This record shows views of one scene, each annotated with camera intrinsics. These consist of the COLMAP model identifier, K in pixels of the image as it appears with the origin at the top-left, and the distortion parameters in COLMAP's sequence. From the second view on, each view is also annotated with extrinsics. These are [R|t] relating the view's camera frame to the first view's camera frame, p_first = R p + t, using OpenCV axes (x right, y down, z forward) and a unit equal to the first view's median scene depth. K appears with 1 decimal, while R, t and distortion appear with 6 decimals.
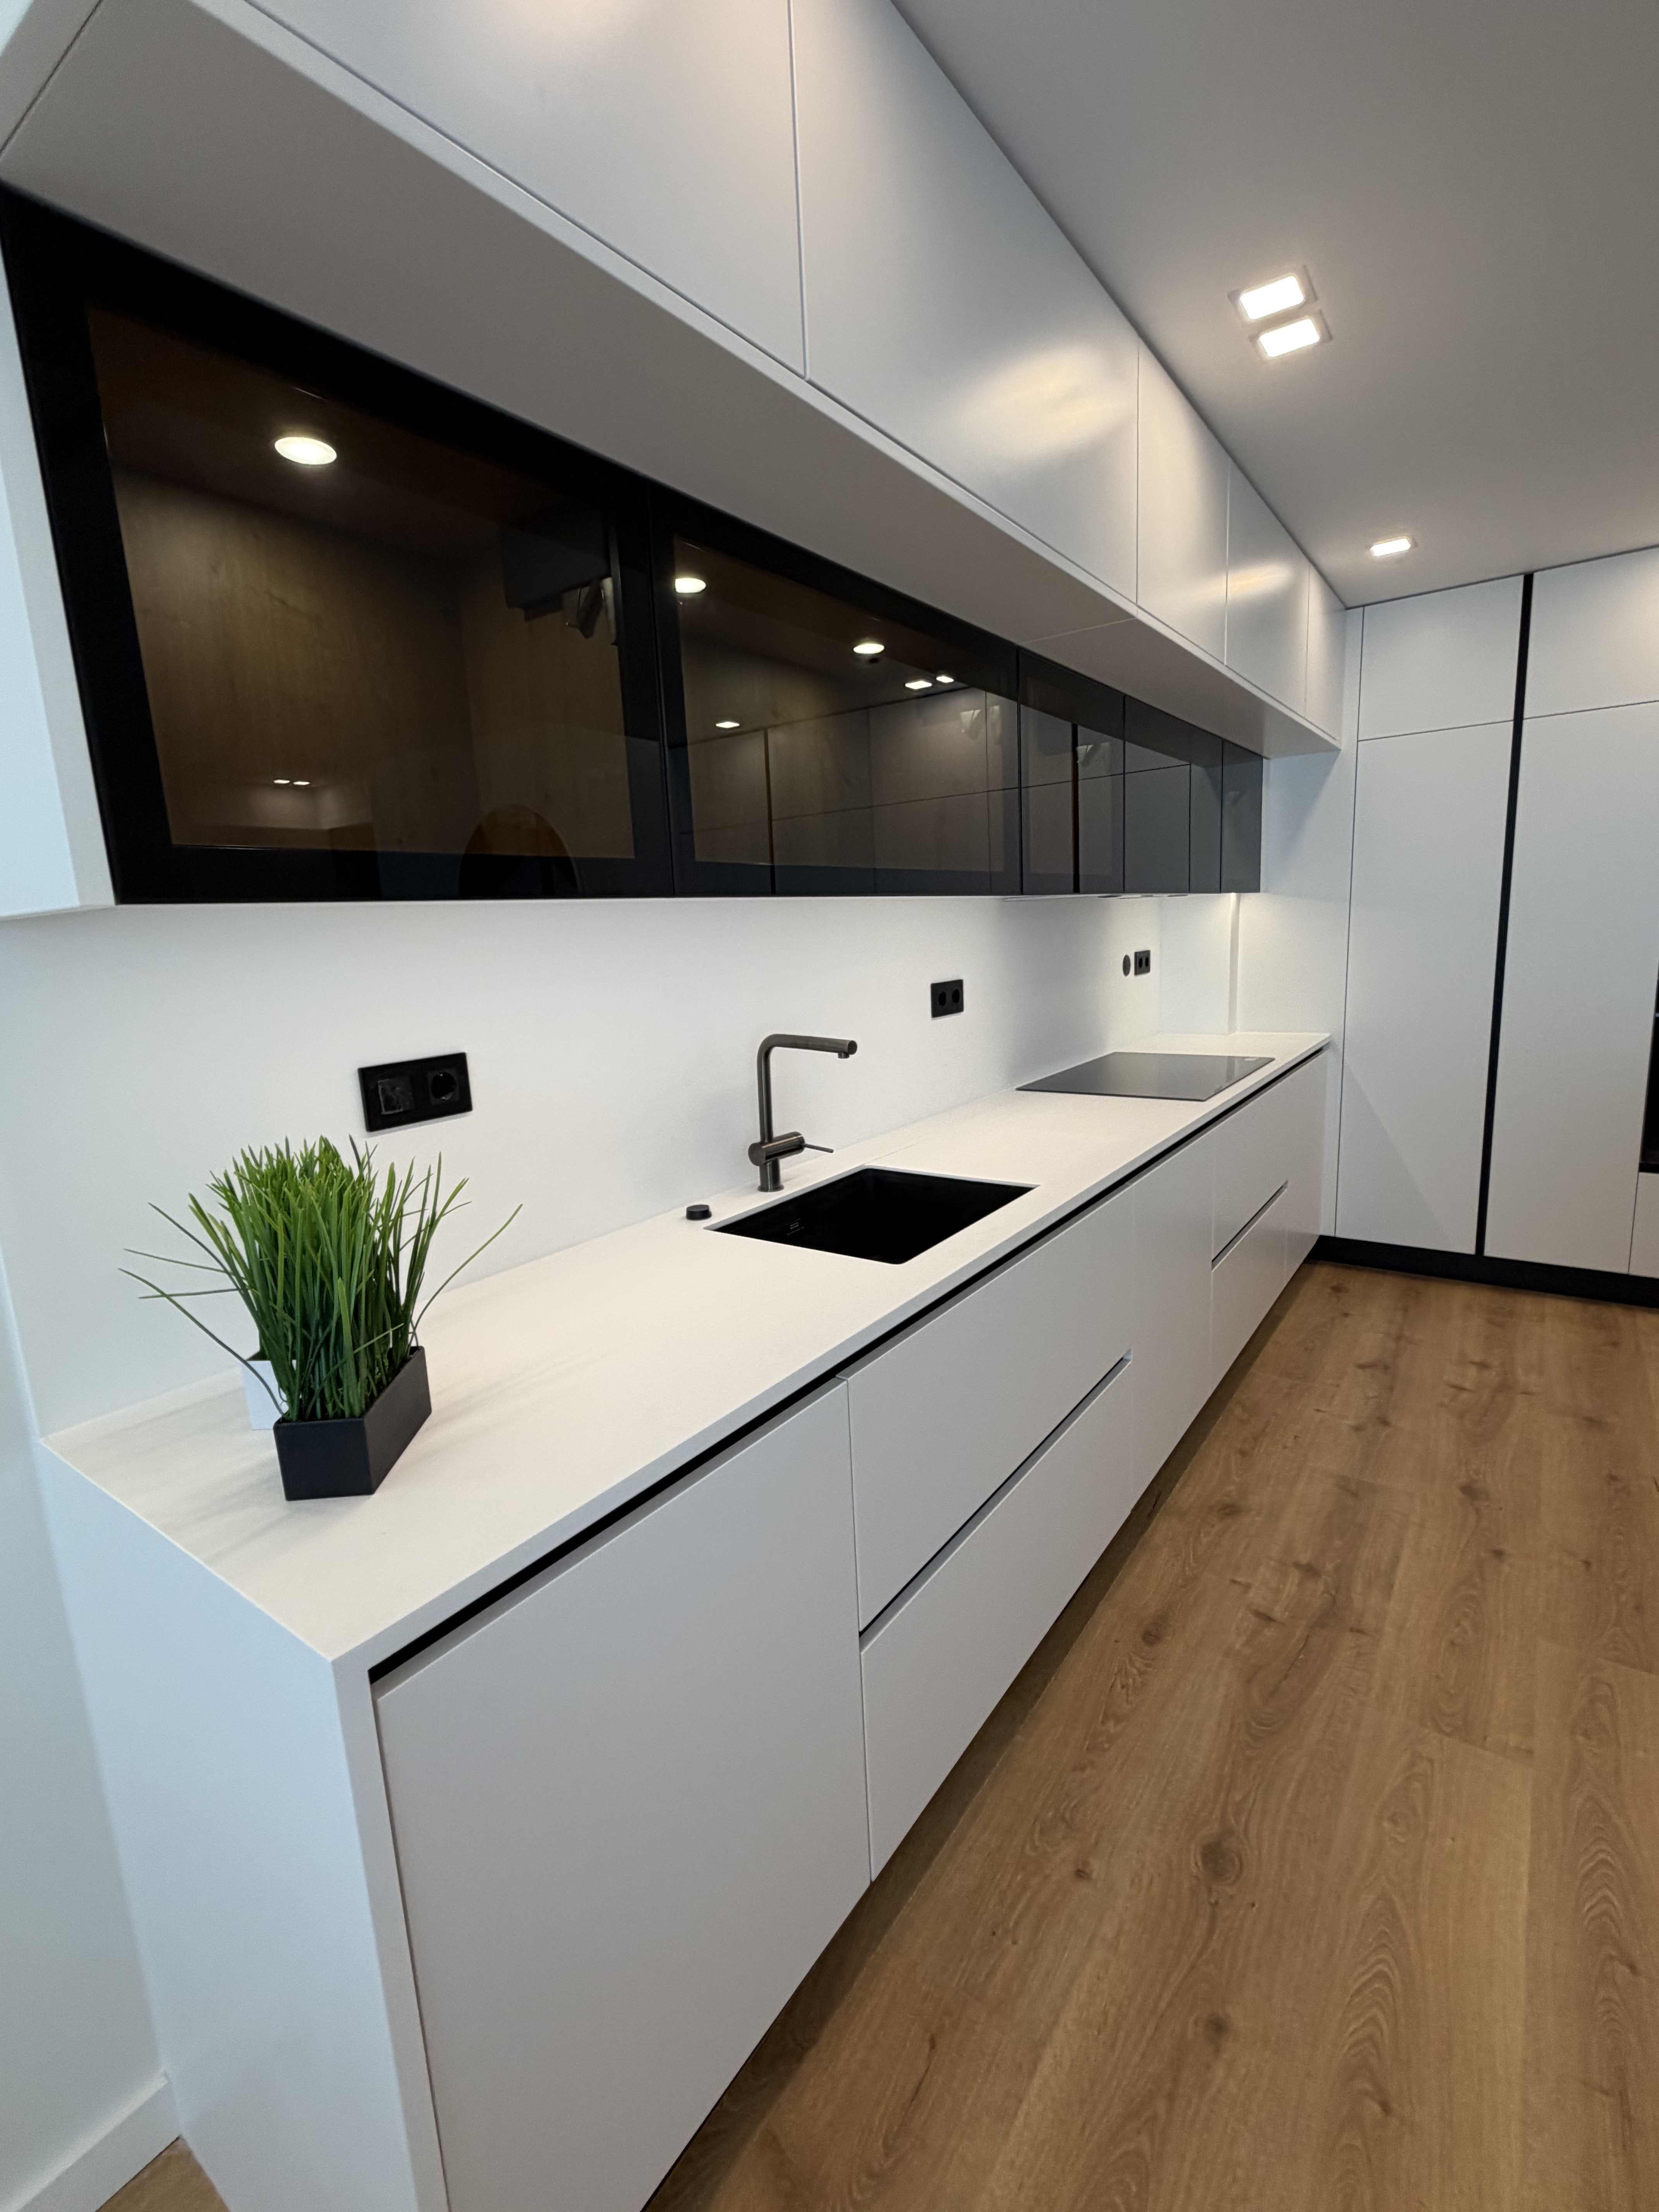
lens RADIAL K [[990.4, 0, 830.3], [0, 990.4, 1109.9], [0, 0, 1]] dist [0.002969, -0.000123]
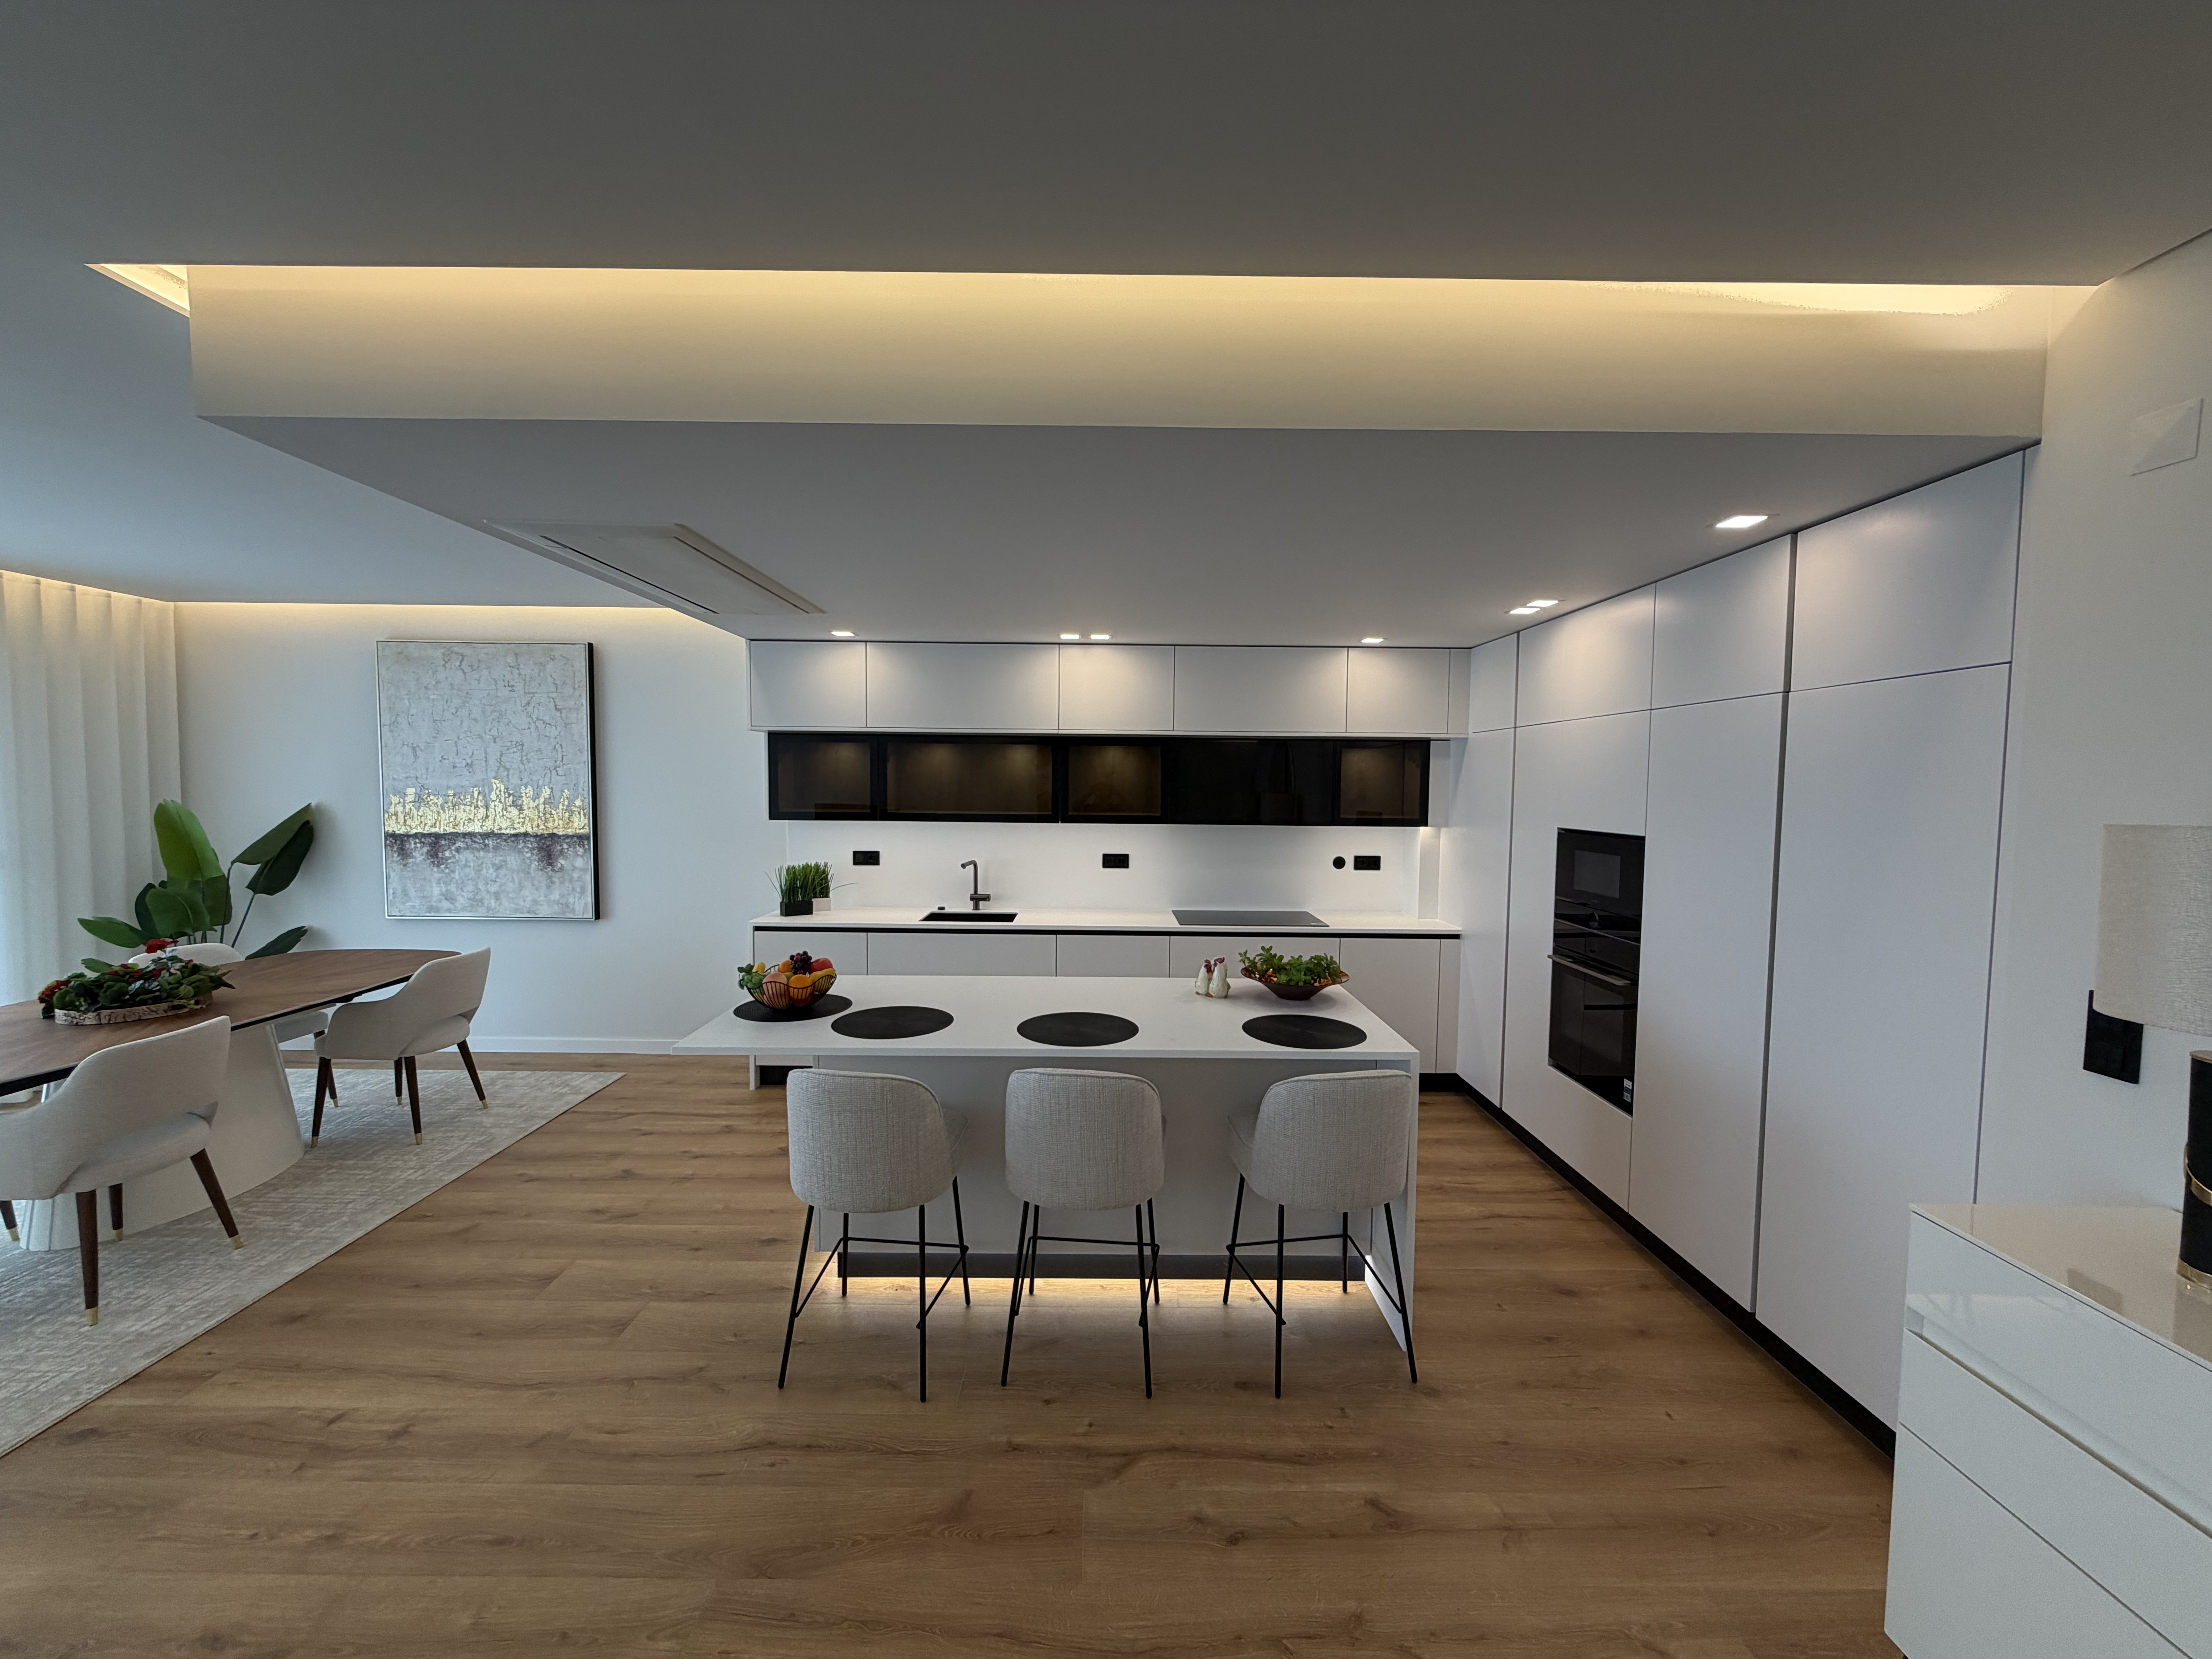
lens RADIAL K [[878.0, 0, 1101.3], [0, 878.0, 835.6], [0, 0, 1]] dist [-0.001185, -0.000097]
pose [[0.586376, 0.103569, -0.803391, 2.156673], [-0.186963, 0.982318, -0.009824, -0.178410], [0.788168, 0.155965, 0.595371, -0.326617]]
